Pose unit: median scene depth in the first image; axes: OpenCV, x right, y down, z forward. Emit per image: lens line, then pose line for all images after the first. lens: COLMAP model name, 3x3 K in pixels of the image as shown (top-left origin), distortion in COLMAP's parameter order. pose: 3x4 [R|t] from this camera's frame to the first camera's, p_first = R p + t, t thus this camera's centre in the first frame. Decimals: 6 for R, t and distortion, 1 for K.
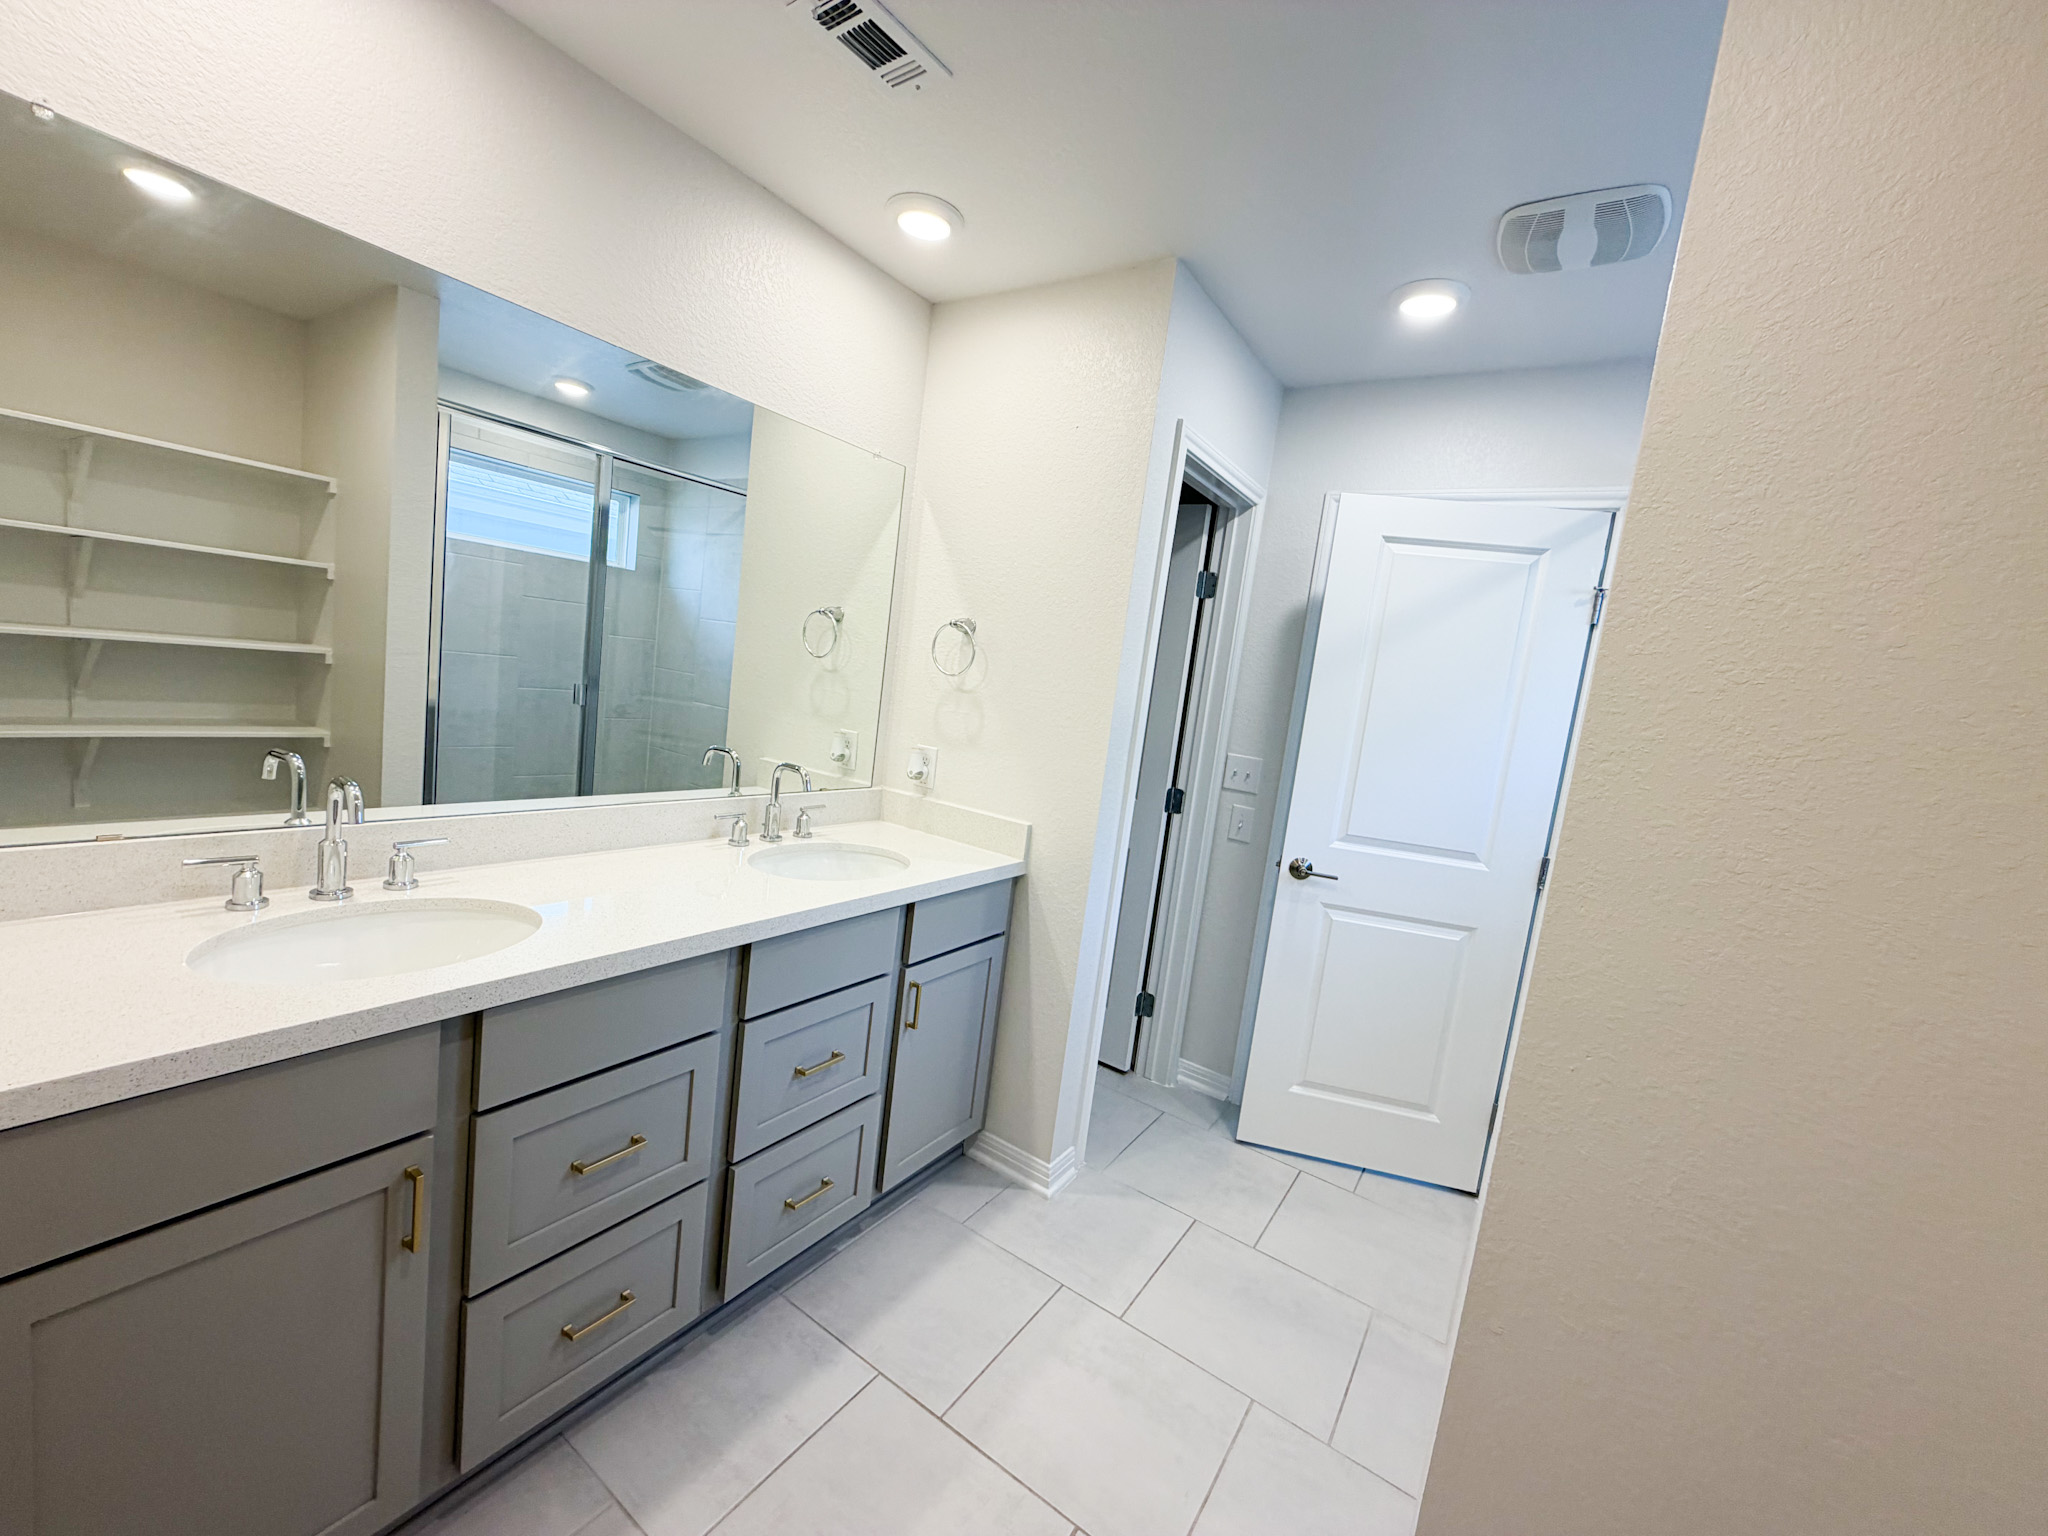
lens RADIAL K [[818.8, 0, 1024.3], [0, 818.8, 780.5], [0, 0, 1]] dist [0.000009, -0.000363]
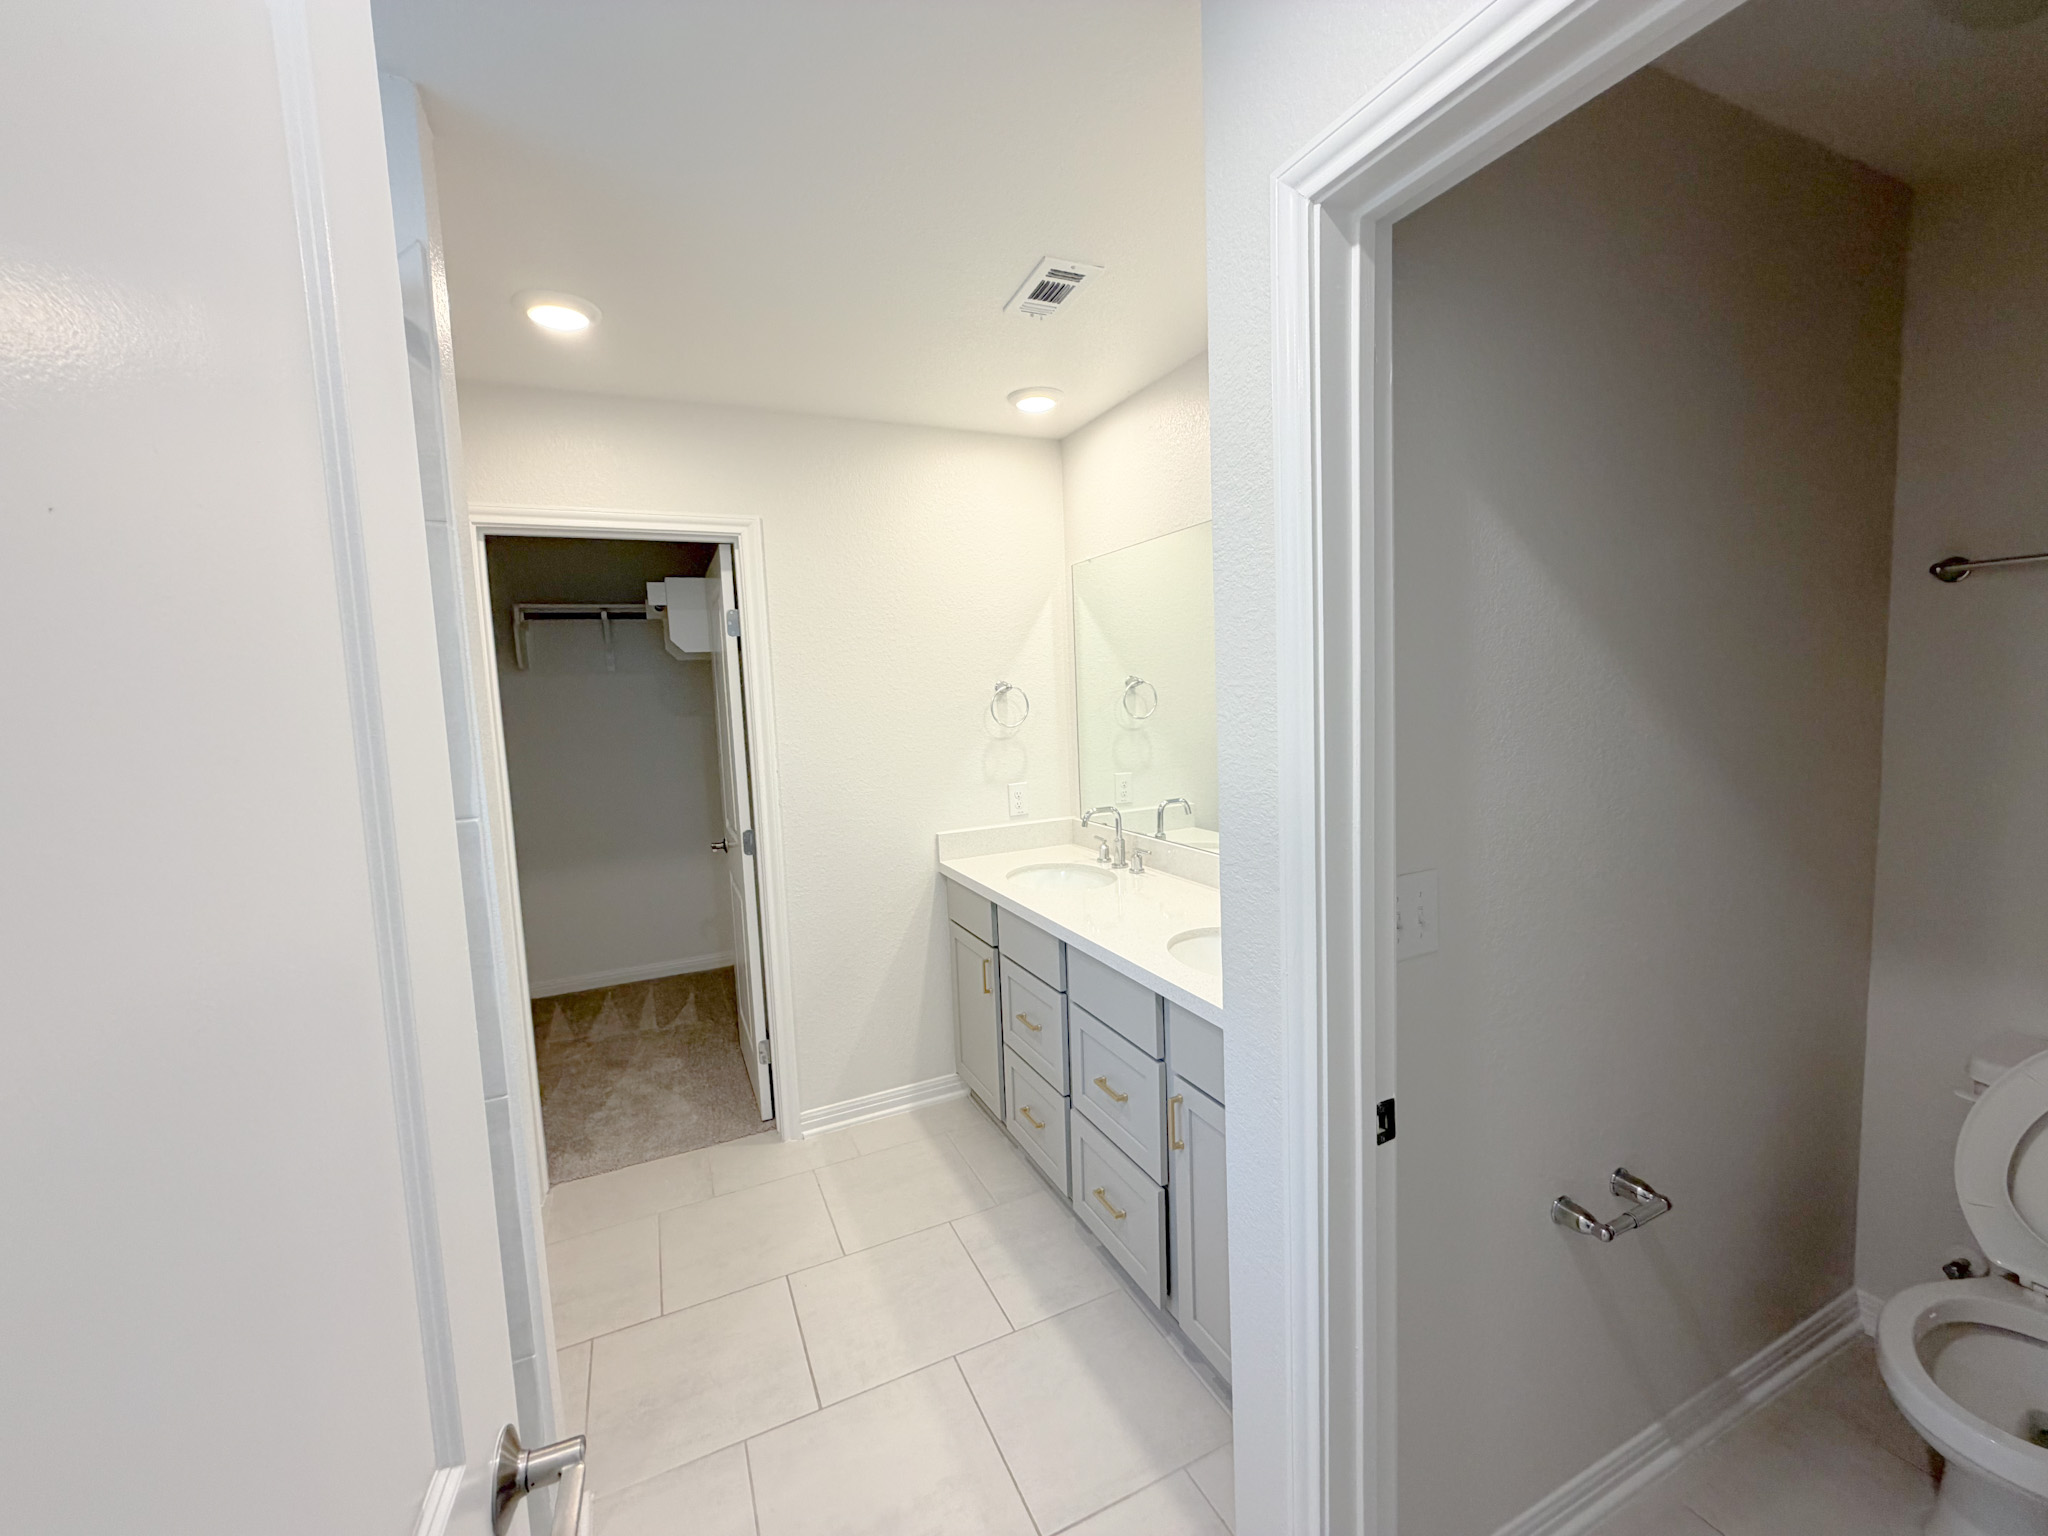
lens RADIAL K [[818.8, 0, 1022.0], [0, 818.8, 759.7], [0, 0, 1]] dist [0.000009, -0.000363]
pose [[-0.521960, -0.031458, -0.852390, 0.840324], [-0.131203, 0.990388, 0.043792, -0.152461], [0.842819, 0.134694, -0.521070, 1.480917]]
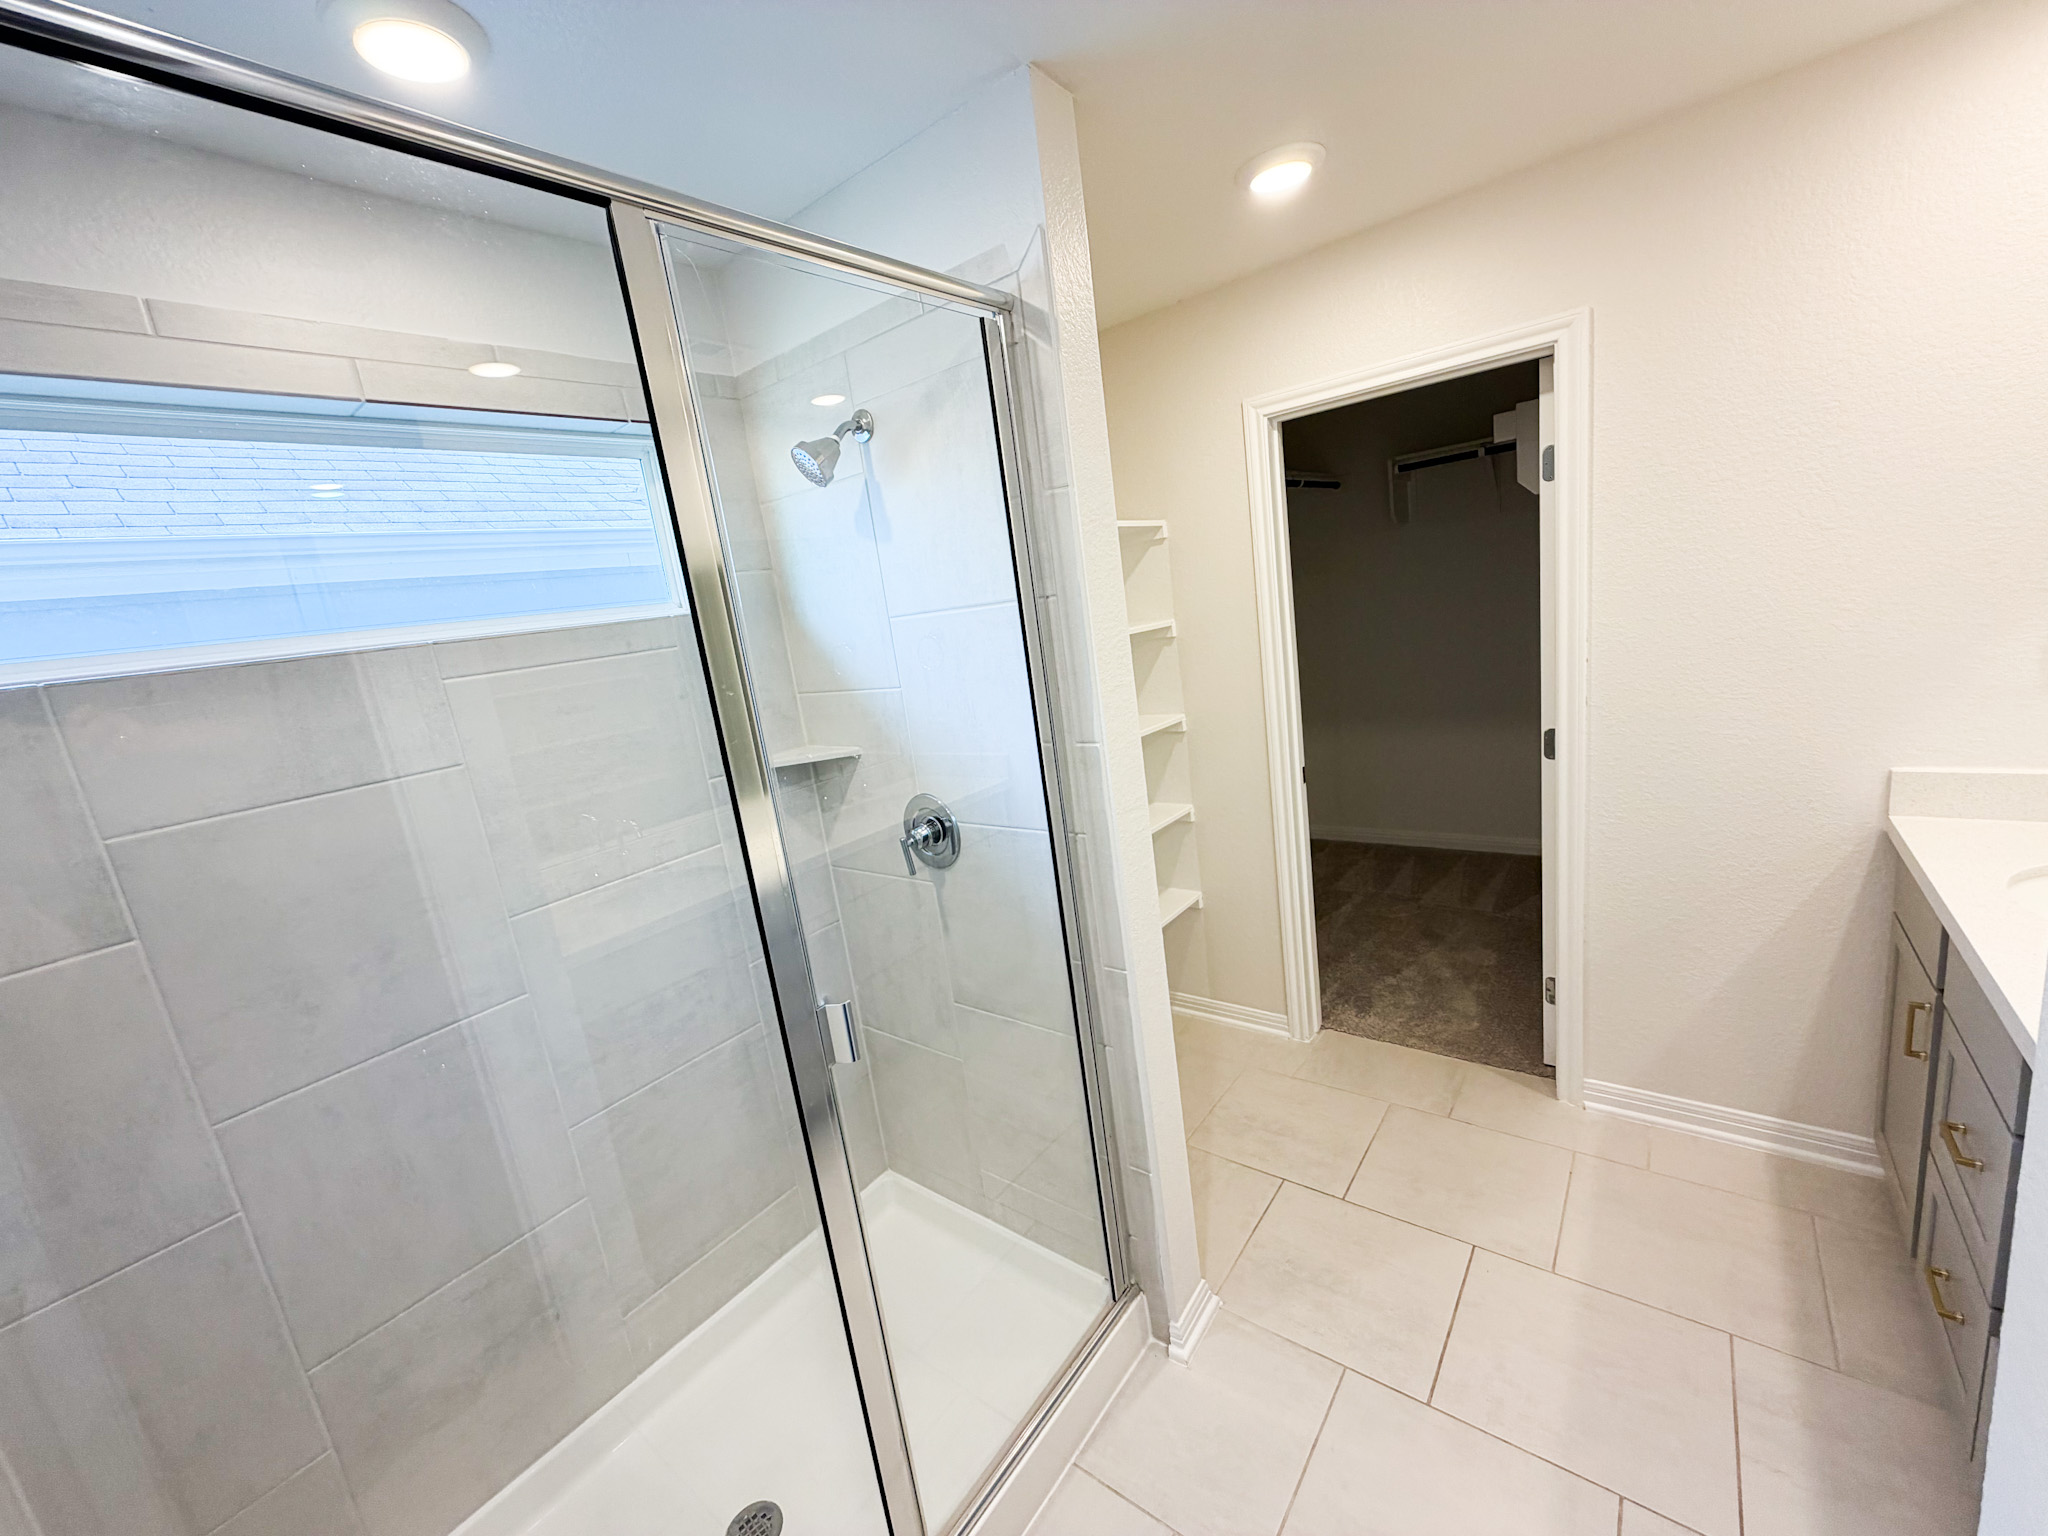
lens RADIAL K [[818.8, 0, 1017.2], [0, 818.8, 759.9], [0, 0, 1]] dist [0.000009, -0.000363]
pose [[-0.996180, -0.006142, 0.087106, 0.453056], [0.022935, 0.944098, 0.328865, -0.281022], [-0.084256, 0.329606, -0.940351, 1.517222]]
